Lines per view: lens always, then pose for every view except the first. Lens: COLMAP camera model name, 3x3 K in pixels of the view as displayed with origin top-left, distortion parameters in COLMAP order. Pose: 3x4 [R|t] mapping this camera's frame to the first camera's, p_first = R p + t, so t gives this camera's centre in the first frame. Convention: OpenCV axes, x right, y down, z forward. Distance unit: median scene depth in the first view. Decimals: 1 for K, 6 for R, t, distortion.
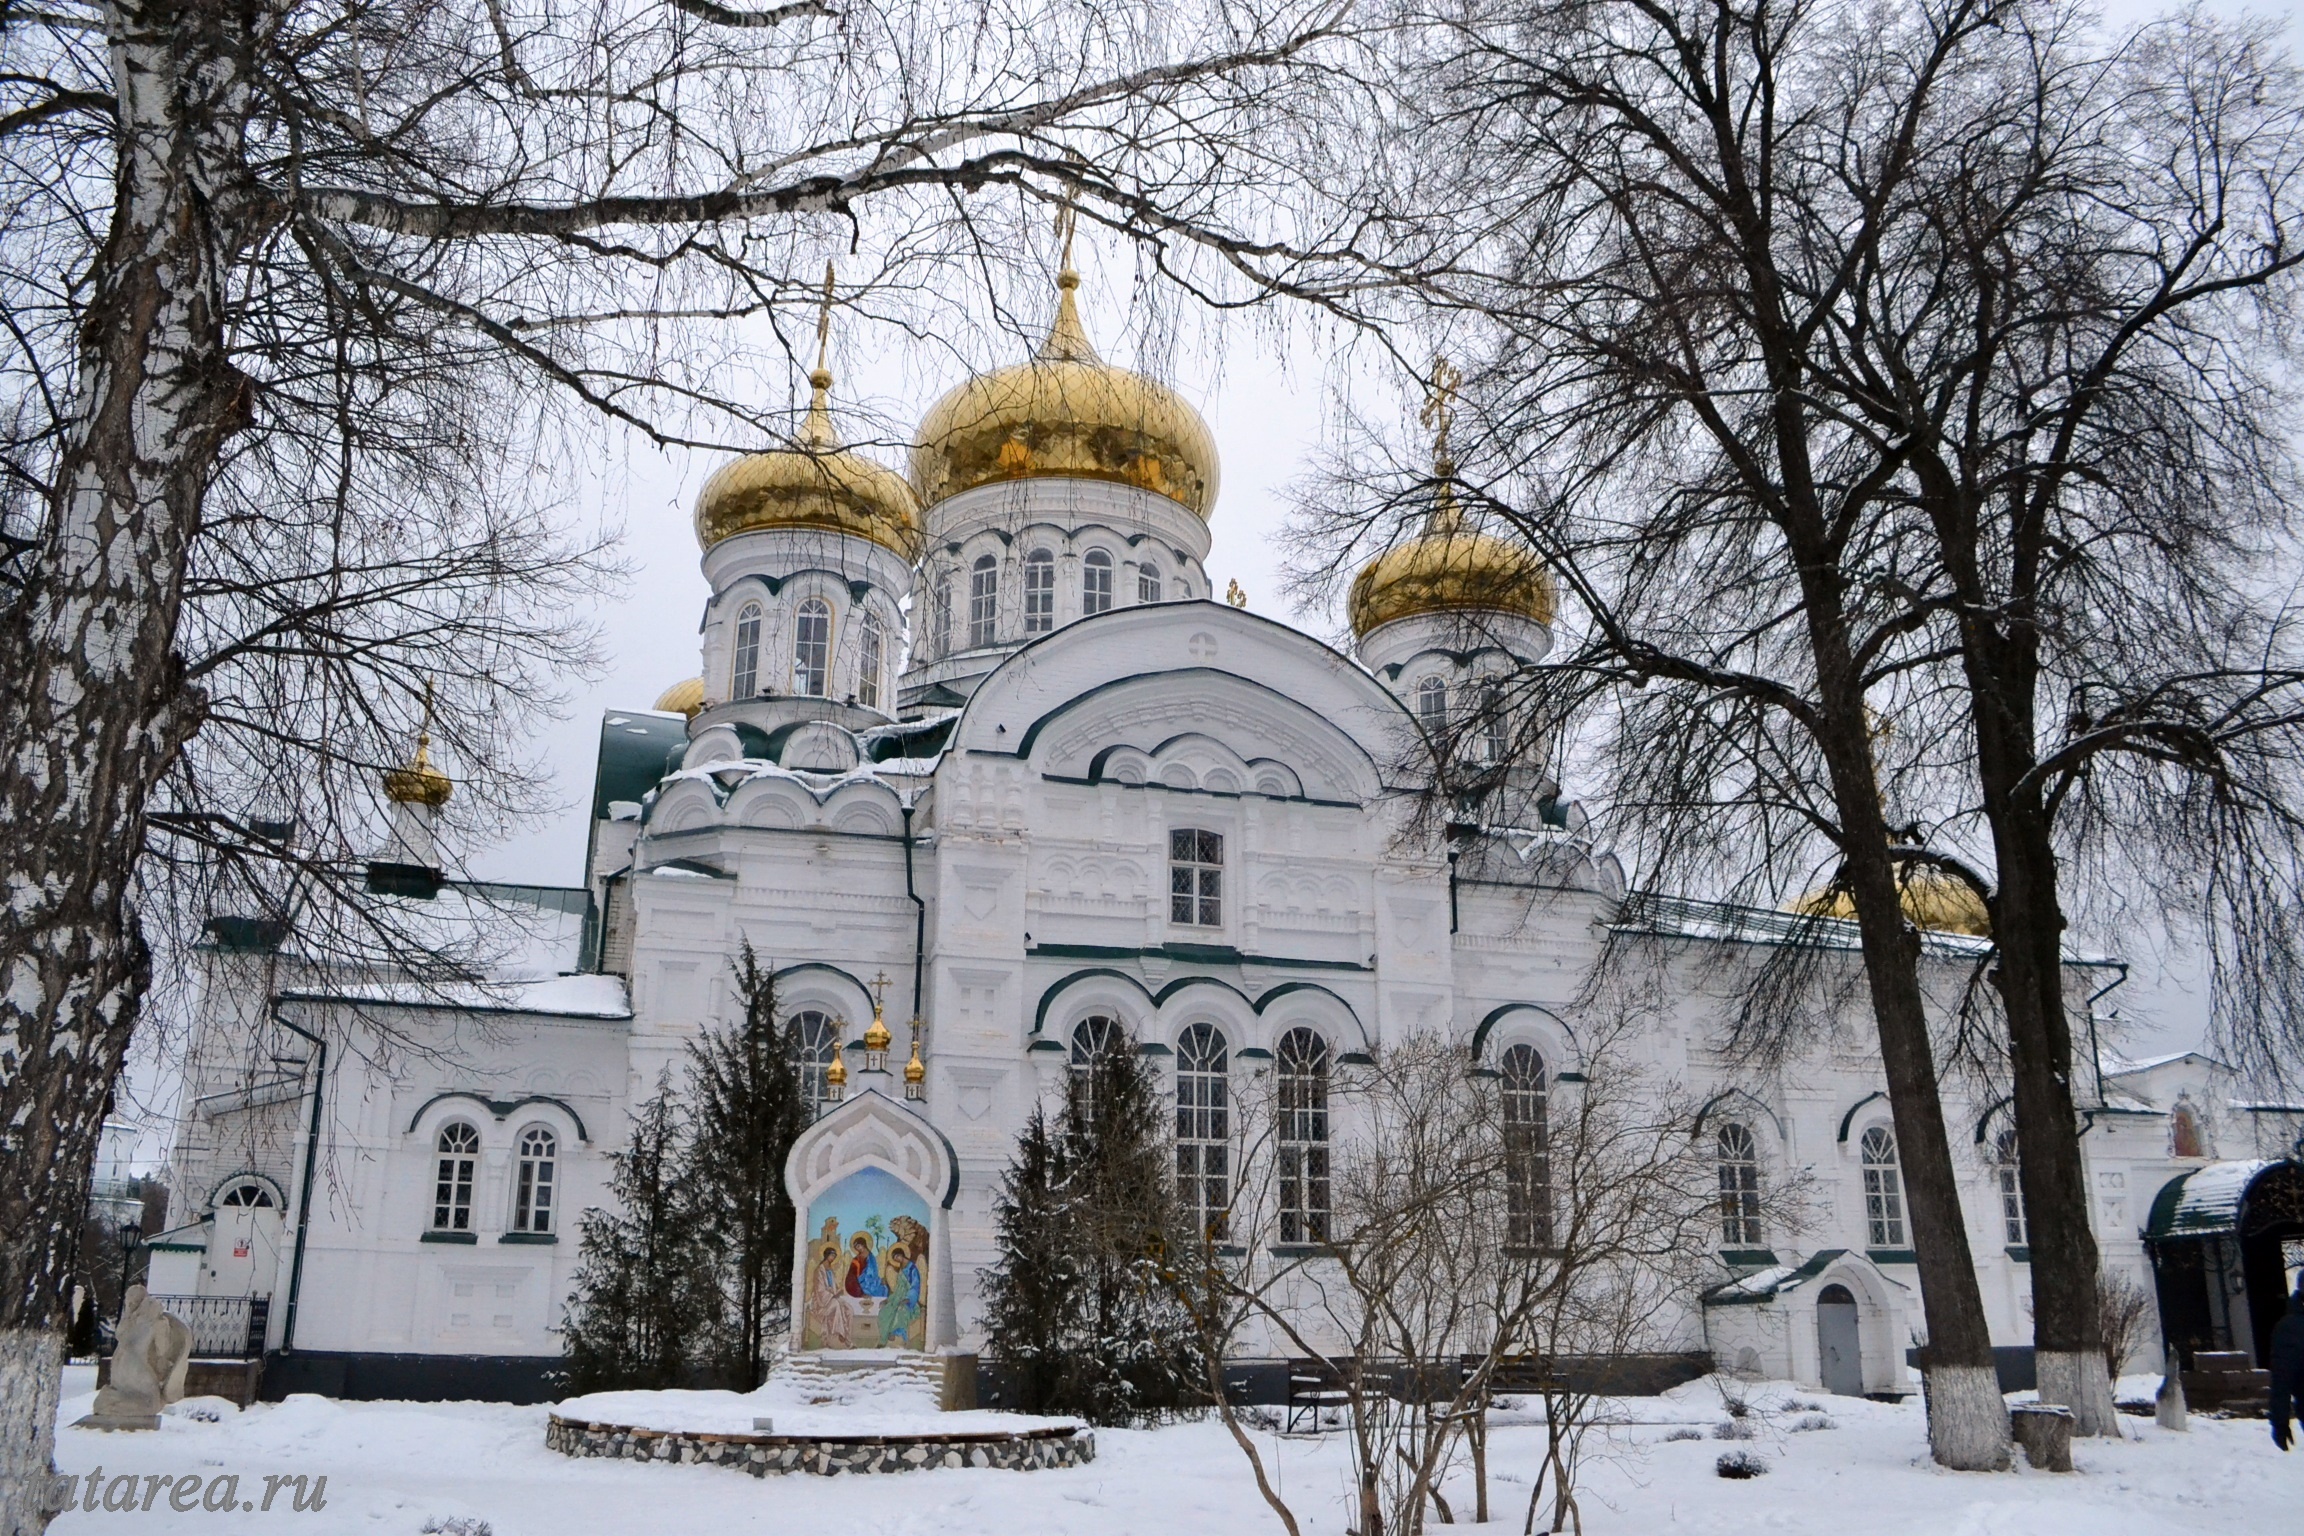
lens RADIAL K [[1872.5, 0, 1152.0], [0, 1872.5, 768.0], [0, 0, 1]] dist [-0.052115, -0.015297]
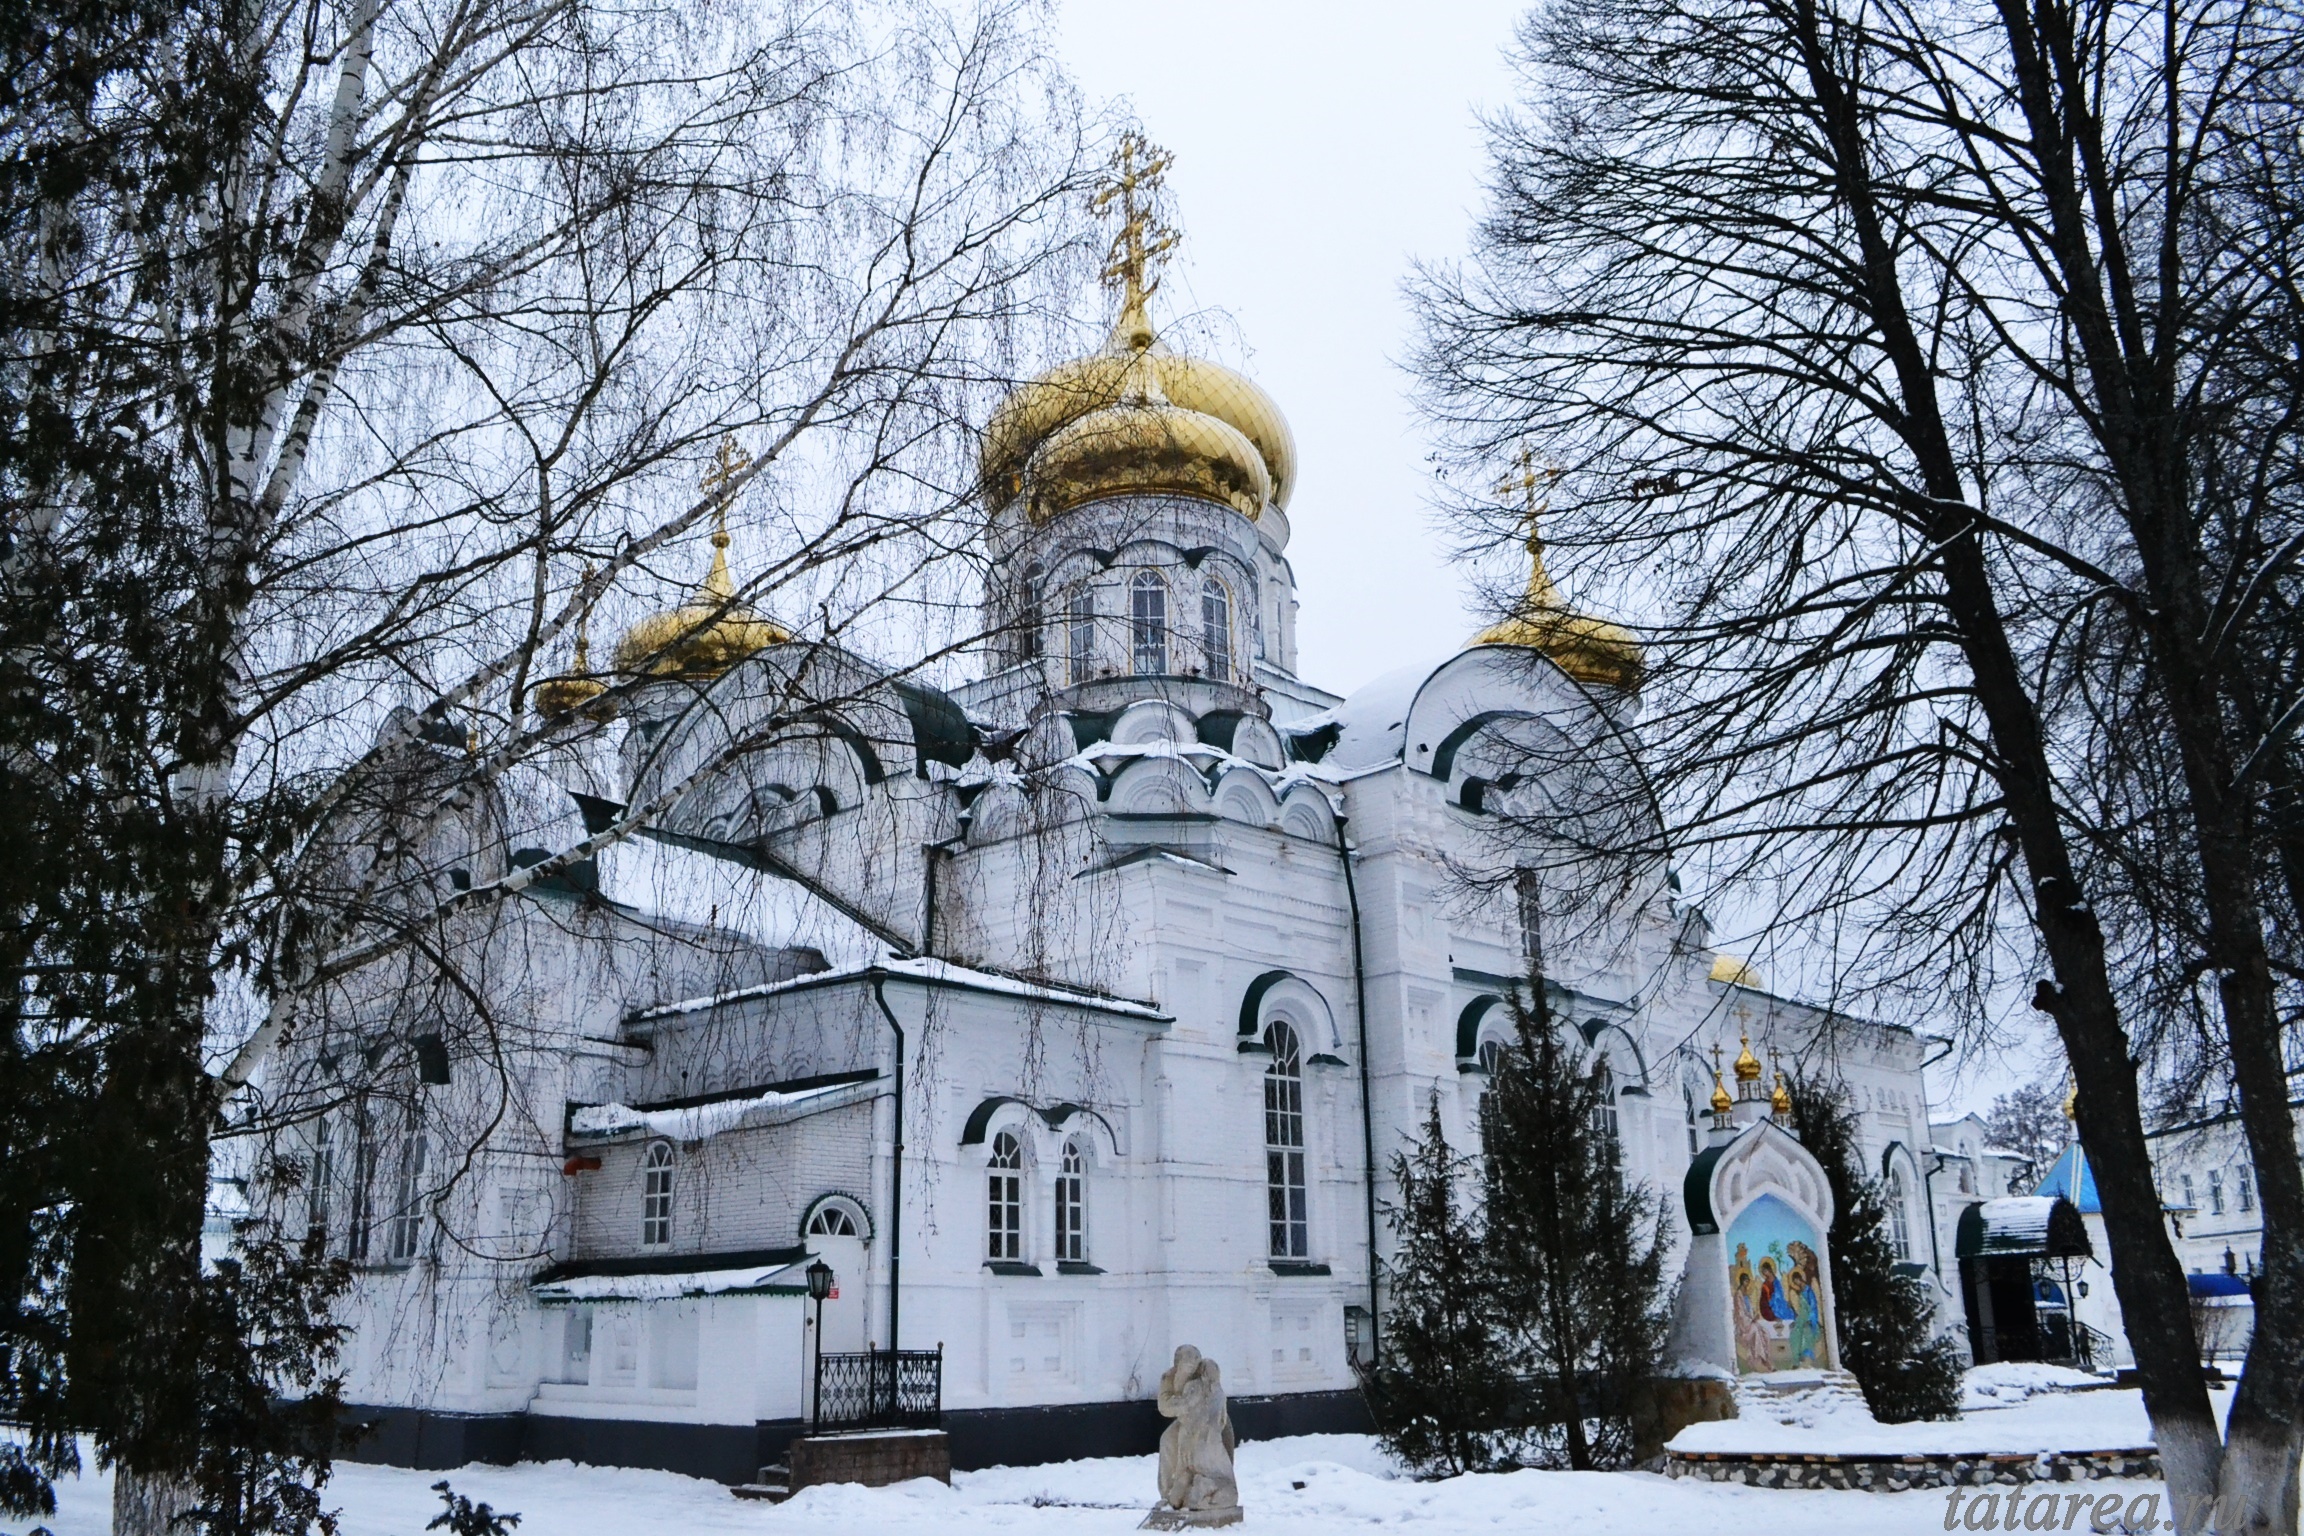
lens RADIAL K [[1872.5, 0, 1152.0], [0, 1872.5, 768.0], [0, 0, 1]] dist [-0.052115, -0.015297]
pose [[0.857895, 0.127054, 0.497869, -0.763384], [-0.124687, 0.991462, -0.038165, 0.049844], [-0.498467, -0.029336, 0.866412, 0.229899]]
